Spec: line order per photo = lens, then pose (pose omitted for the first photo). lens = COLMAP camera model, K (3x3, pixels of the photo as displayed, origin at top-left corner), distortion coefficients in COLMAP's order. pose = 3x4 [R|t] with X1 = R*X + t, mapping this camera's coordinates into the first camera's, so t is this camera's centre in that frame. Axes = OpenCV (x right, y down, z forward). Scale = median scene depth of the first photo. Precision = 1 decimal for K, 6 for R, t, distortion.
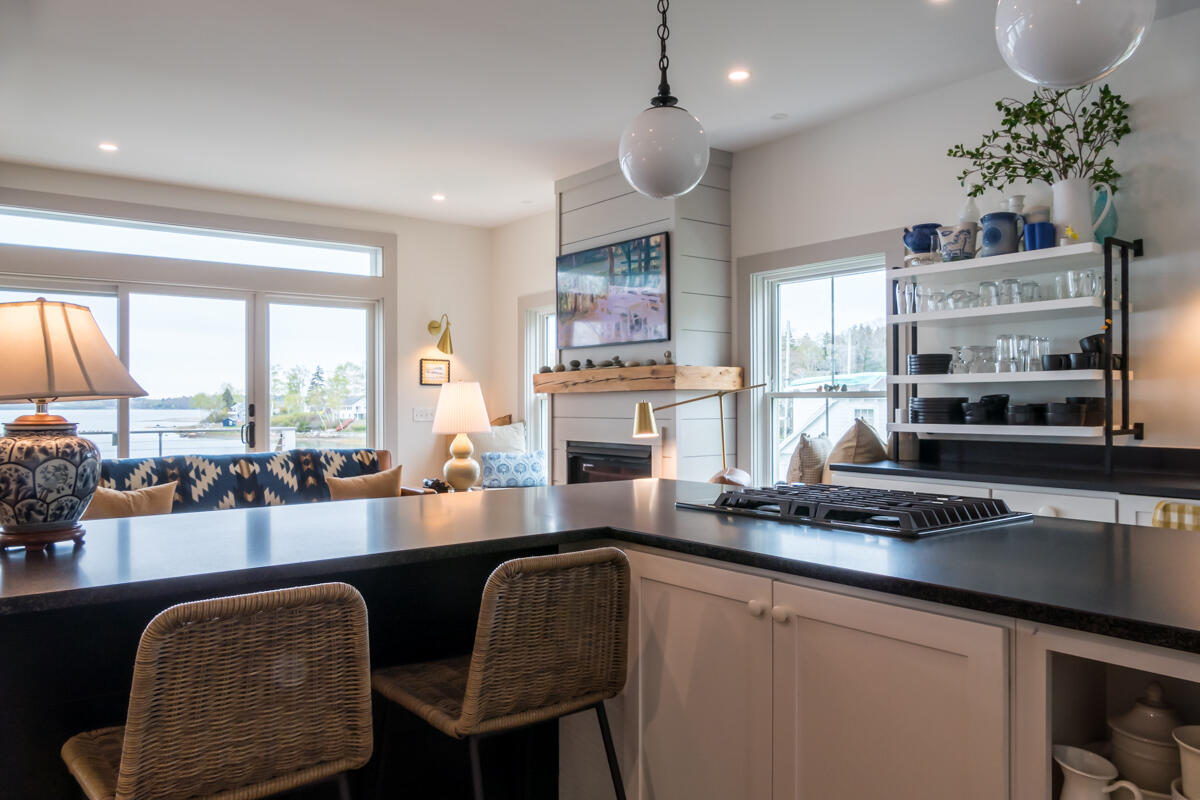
lens RADIAL K [[852.1, 0, 599.5], [0, 852.1, 395.5], [0, 0, 1]] dist [-0.038403, 0.031678]
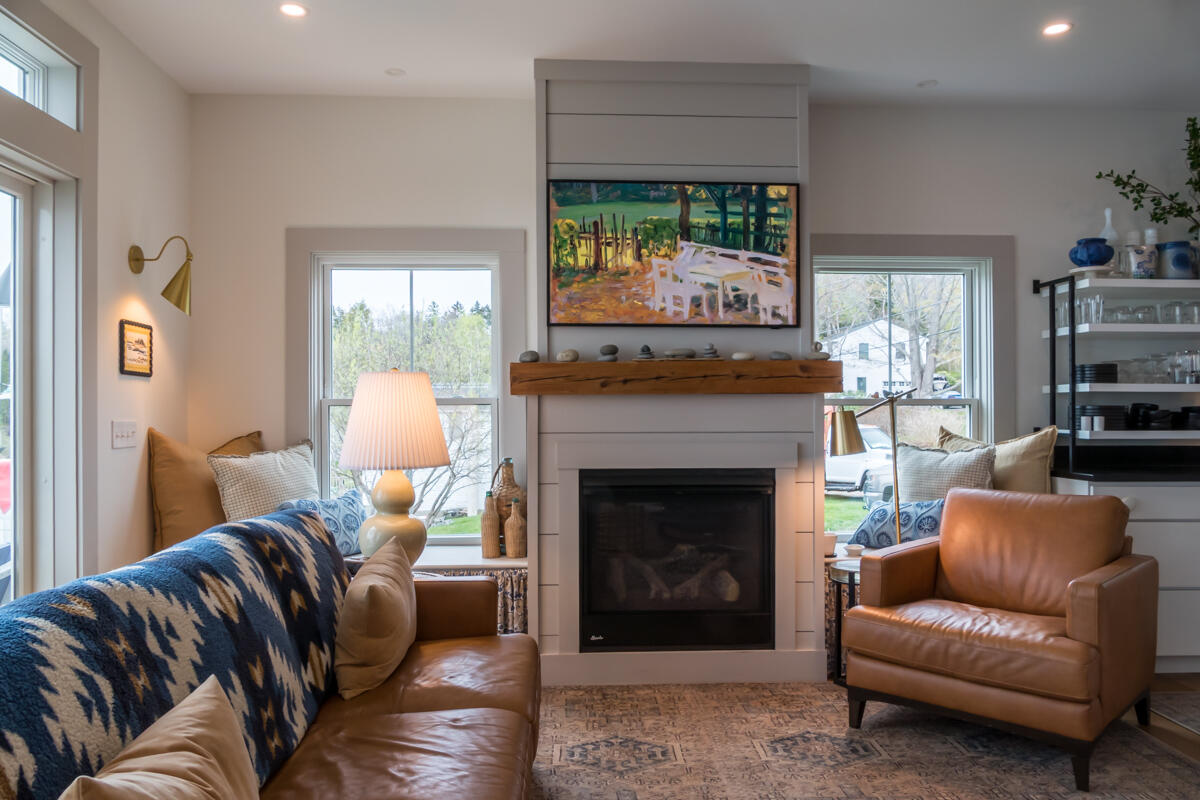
lens RADIAL K [[865.2, 0, 597.0], [0, 865.2, 408.4], [0, 0, 1]] dist [0.000648, -0.039923]
pose [[0.567933, 0.006291, 0.823051, -0.633114], [-0.006083, 0.999976, -0.003445, 0.010312], [-0.823052, -0.003050, 0.567957, 0.687863]]
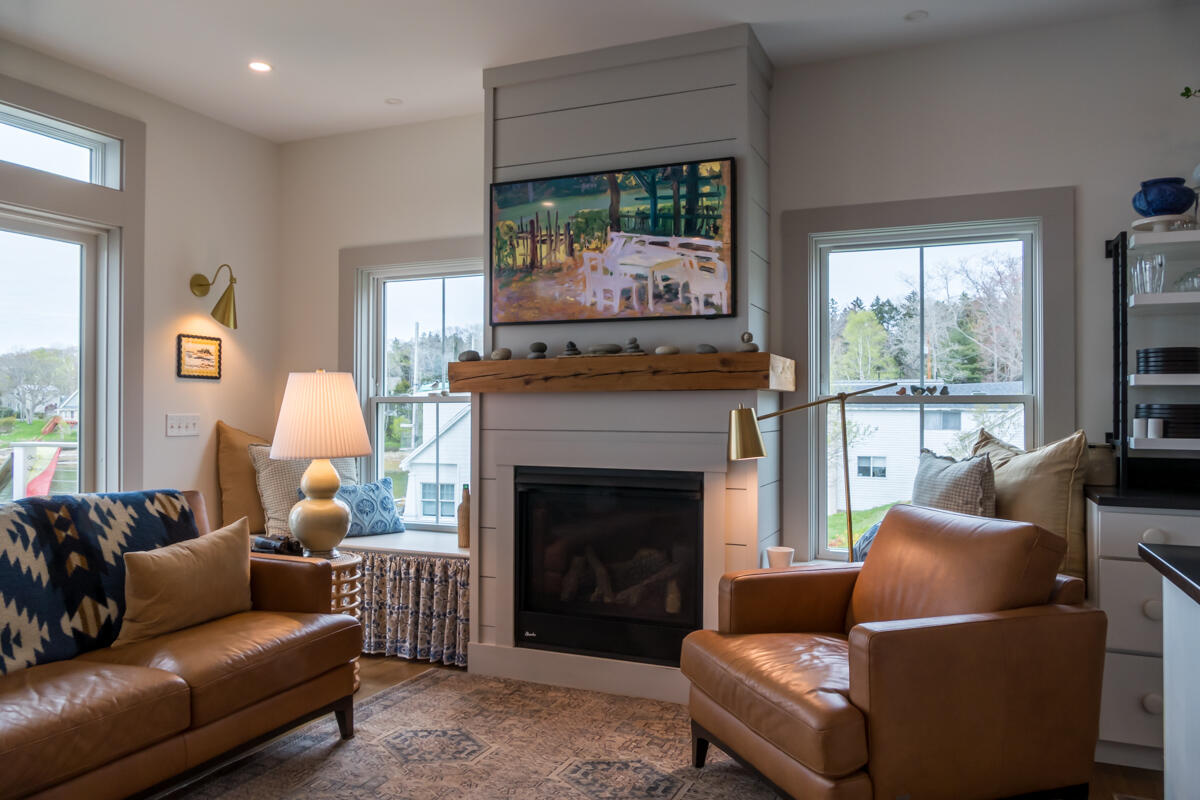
lens RADIAL K [[859.2, 0, 604.8], [0, 859.2, 400.5], [0, 0, 1]] dist [-0.014276, 0.000347]
pose [[0.874015, 0.010750, 0.485780, -0.331810], [-0.009483, 0.999942, -0.005065, 0.006301], [-0.485806, -0.000180, 0.874067, 0.435387]]
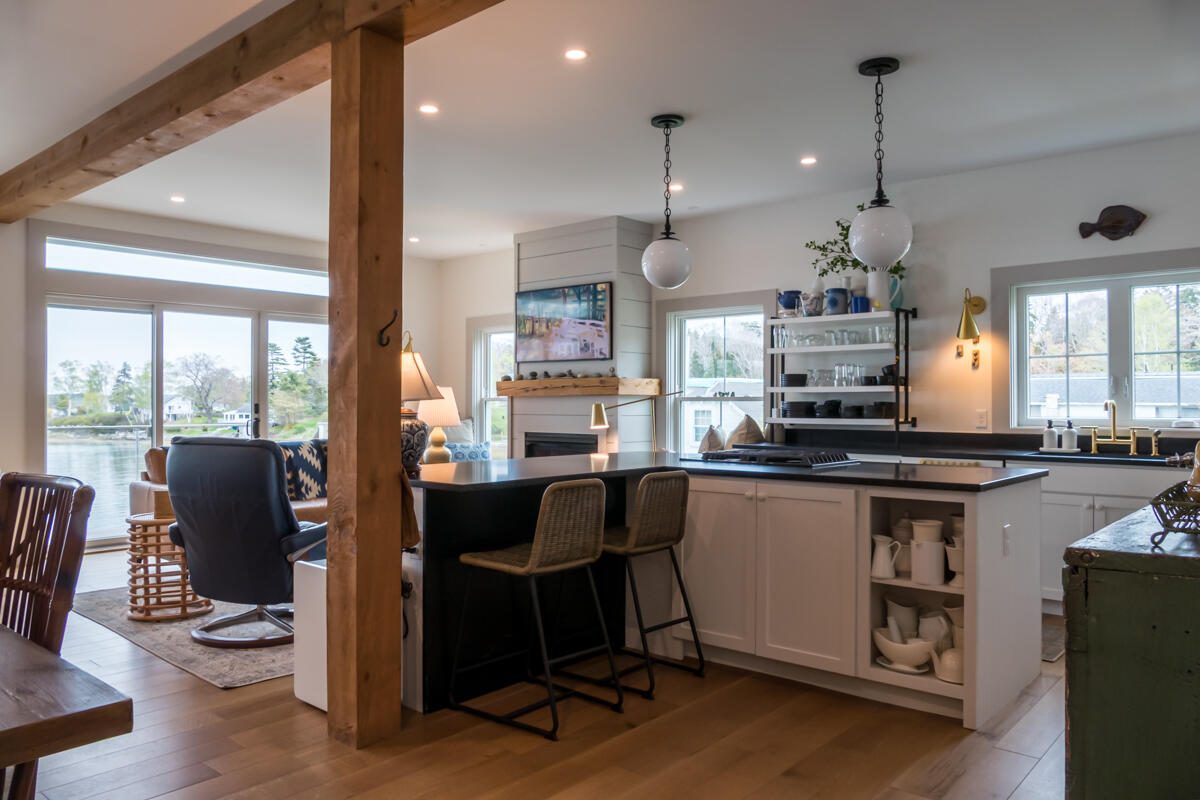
lens RADIAL K [[852.1, 0, 599.5], [0, 852.1, 395.5], [0, 0, 1]] dist [-0.038403, 0.031678]
pose [[0.980897, 0.006612, 0.194416, -0.202879], [-0.006355, 0.999978, -0.001944, -0.002333], [-0.194425, 0.000672, 0.980917, -0.357656]]
